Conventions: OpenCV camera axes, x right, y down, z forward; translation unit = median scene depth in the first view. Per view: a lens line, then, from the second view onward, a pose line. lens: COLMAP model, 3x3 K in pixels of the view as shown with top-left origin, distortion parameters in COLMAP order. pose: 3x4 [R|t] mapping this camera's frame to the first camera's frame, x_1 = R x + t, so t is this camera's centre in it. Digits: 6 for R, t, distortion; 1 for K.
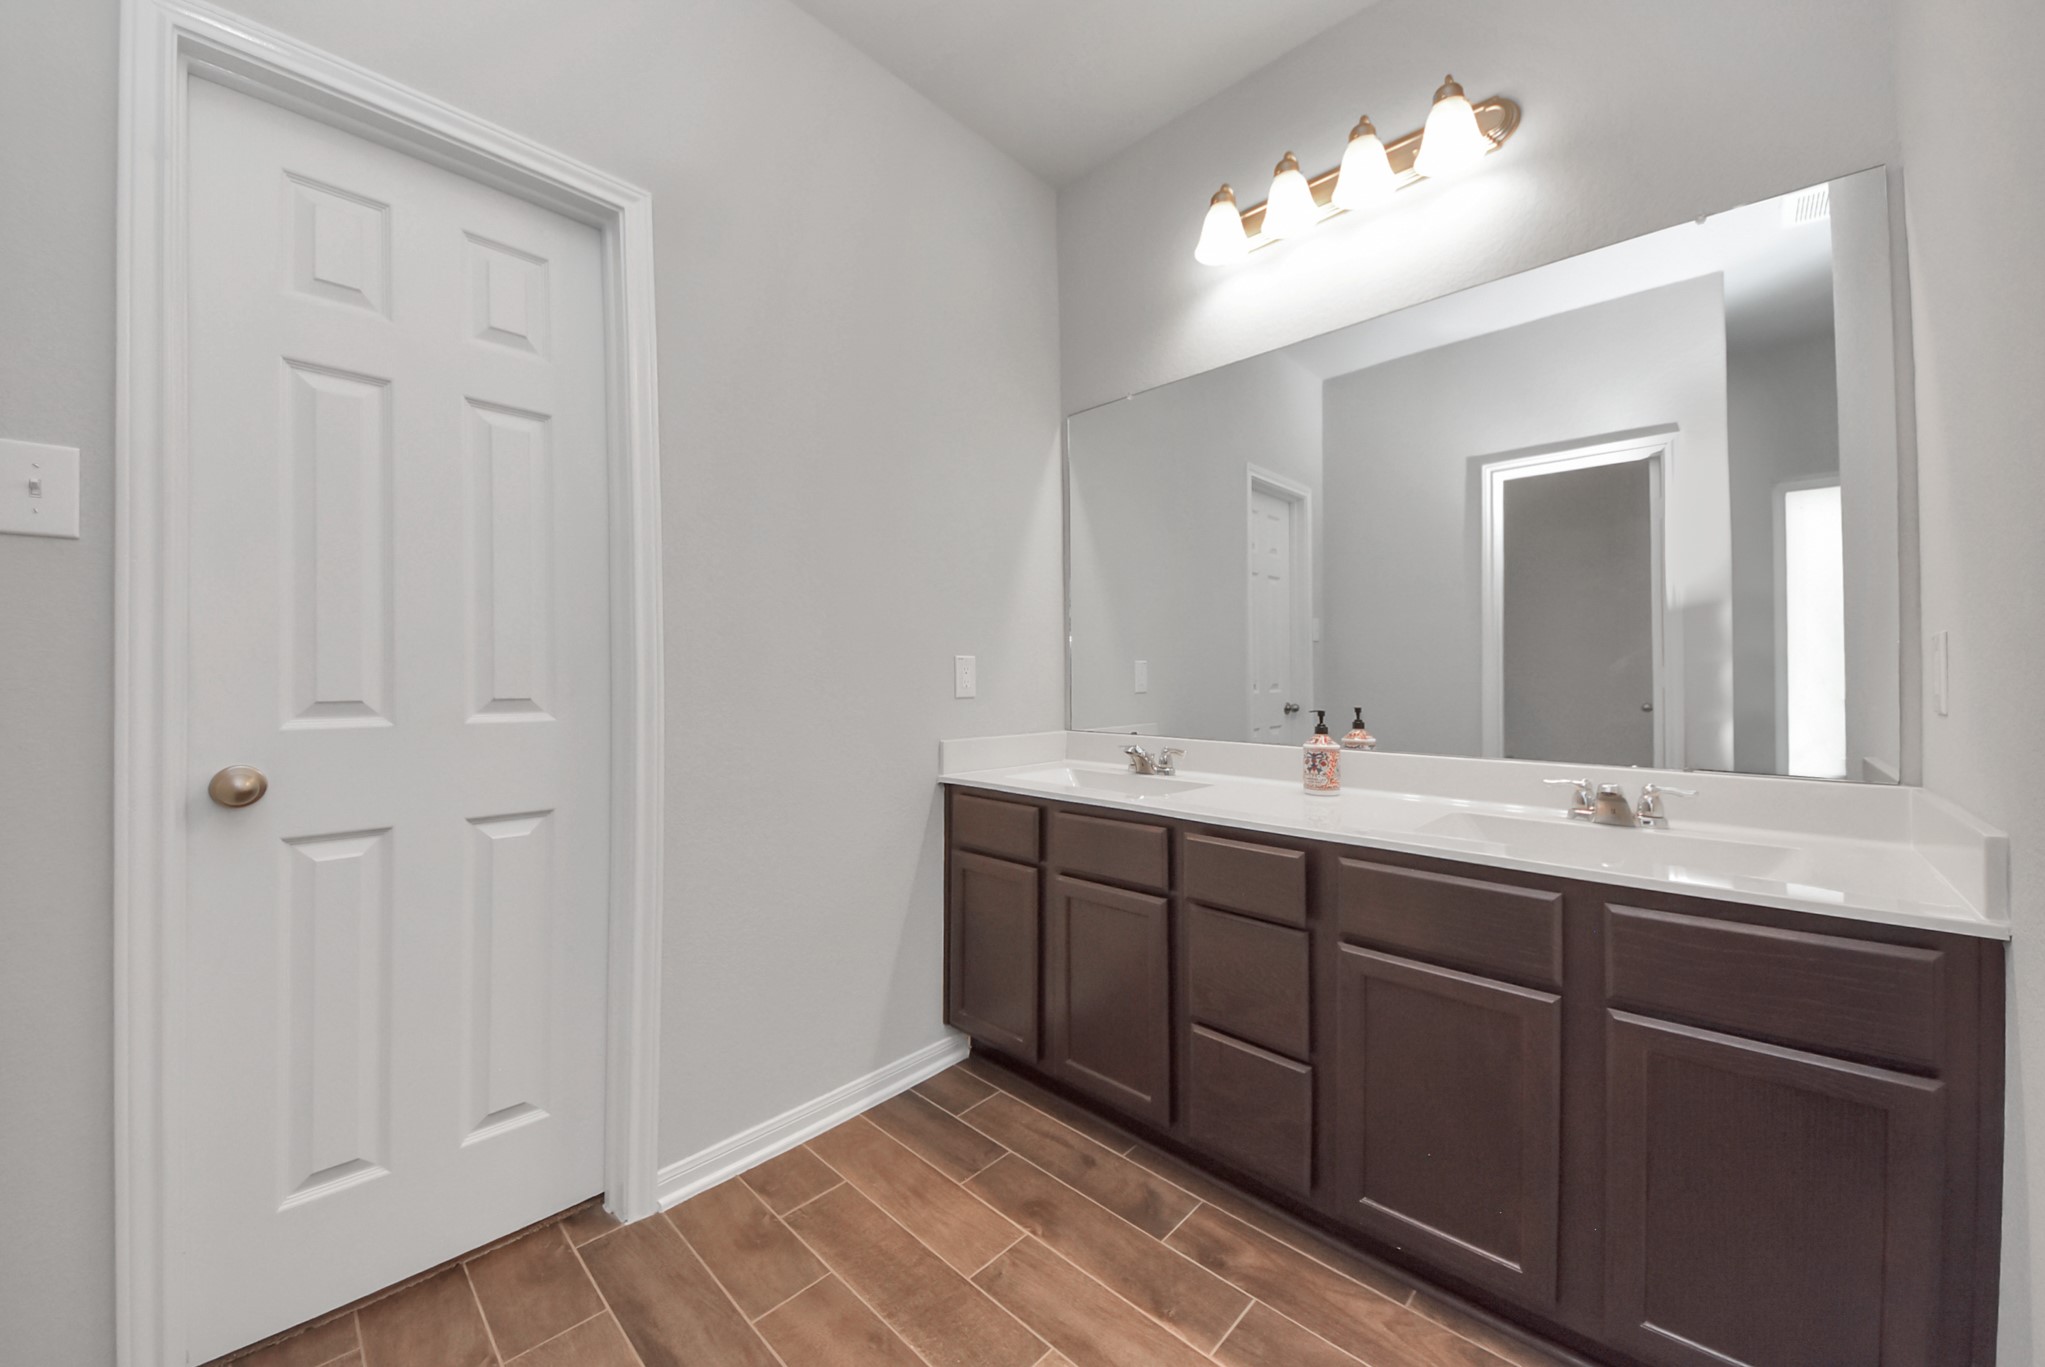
lens RADIAL K [[662.8, 0, 924.8], [0, 662.8, 681.7], [0, 0, 1]] dist [0.001248, 0.000088]
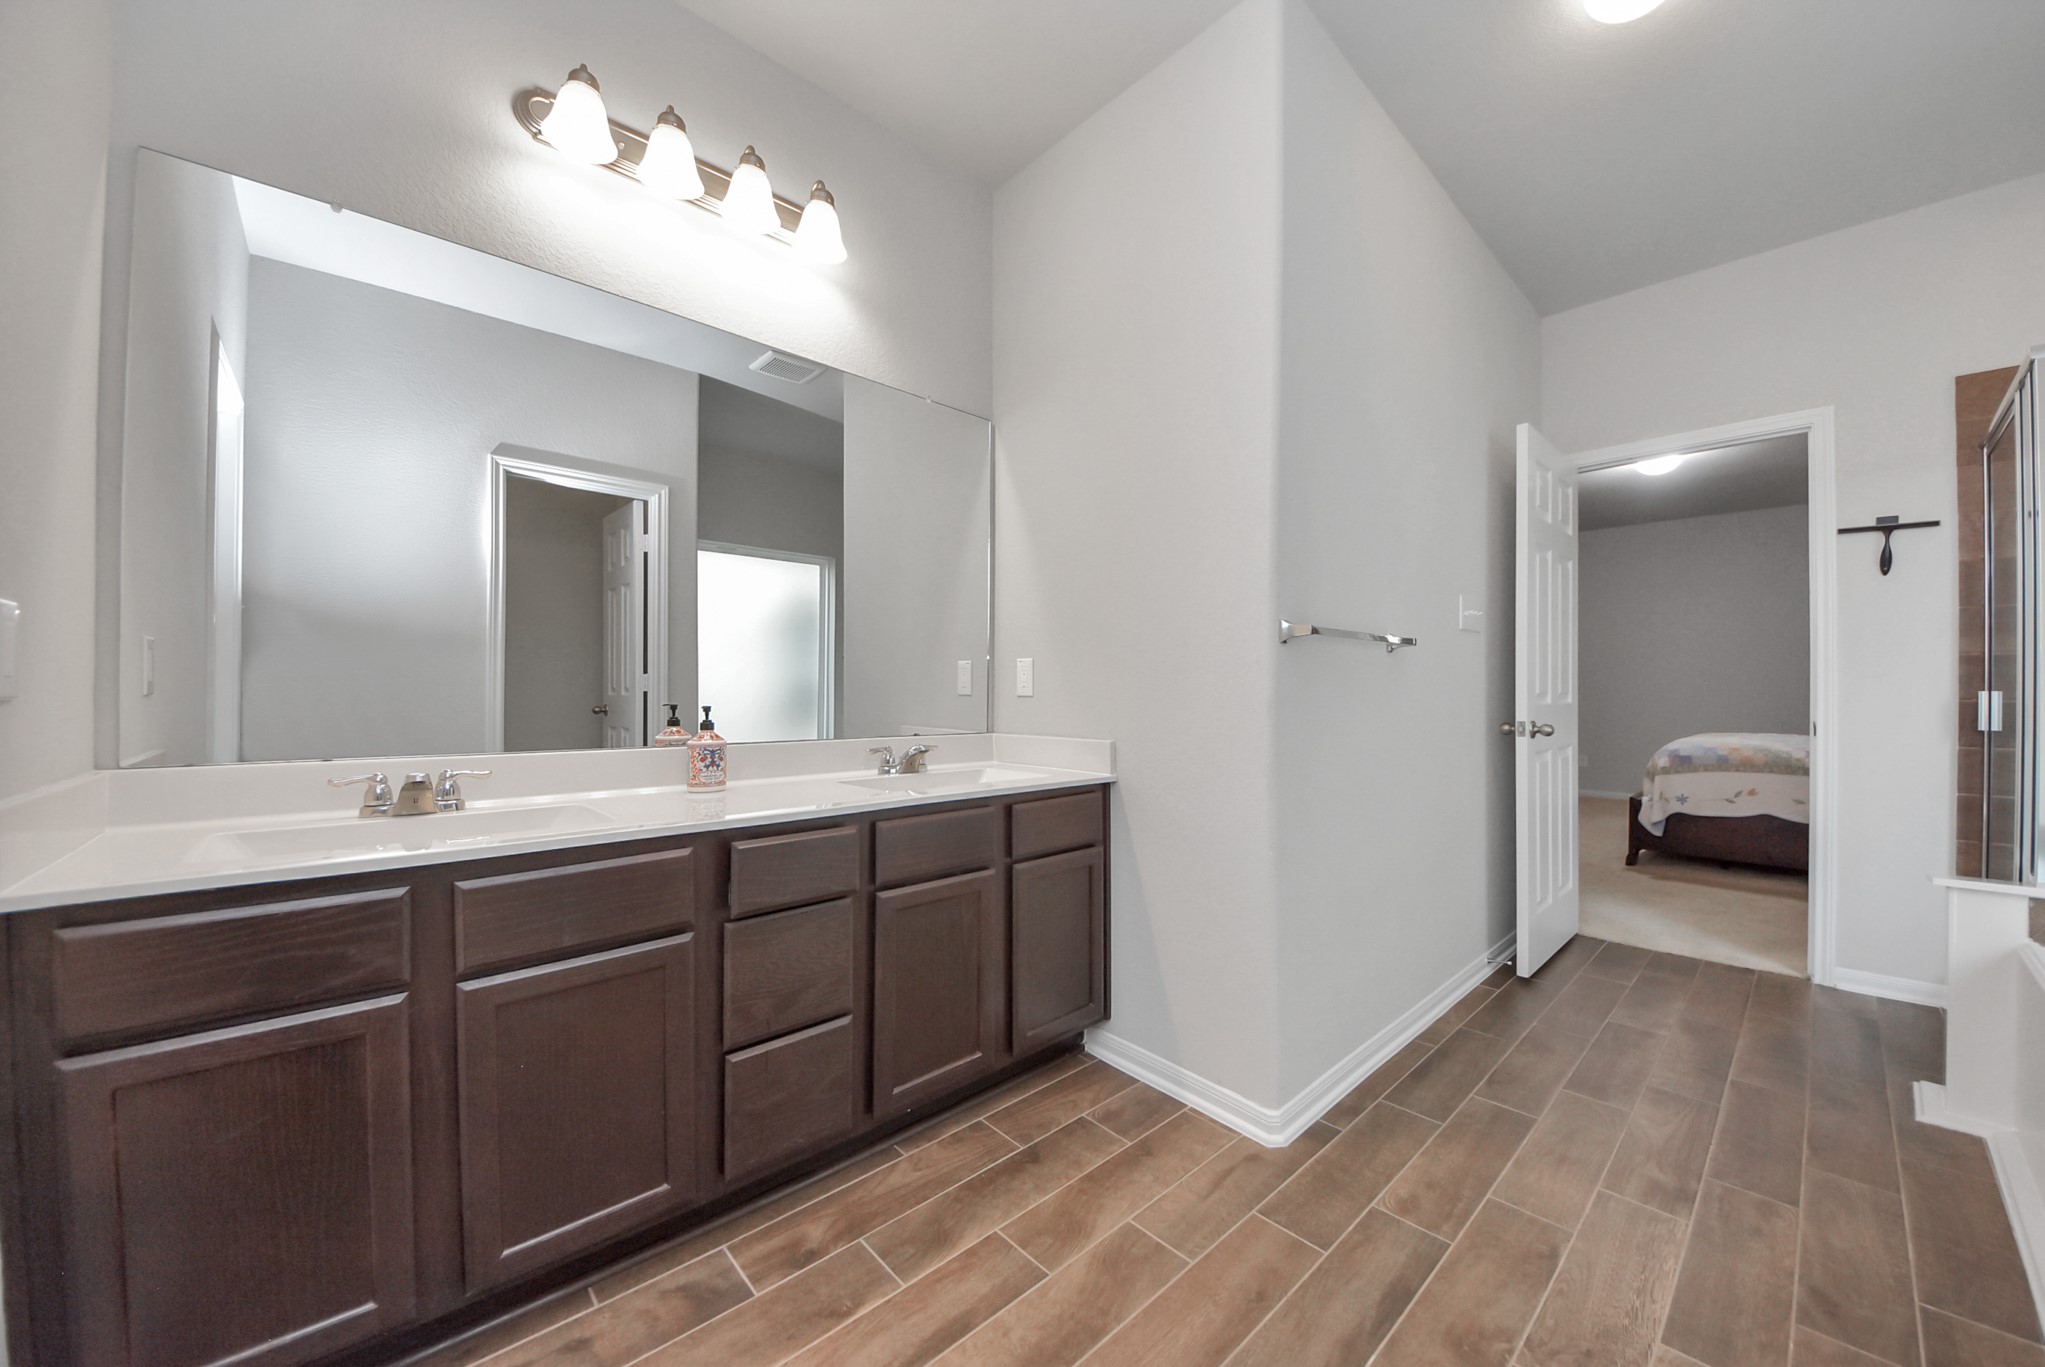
lens RADIAL K [[725.8, 0, 1035.9], [0, 725.8, 685.0], [0, 0, 1]] dist [0.020316, -0.016921]
pose [[0.068921, -0.011040, 0.997561, -0.472784], [-0.008398, 0.999897, 0.011646, -0.006102], [-0.997587, -0.009180, 0.068821, 0.437421]]
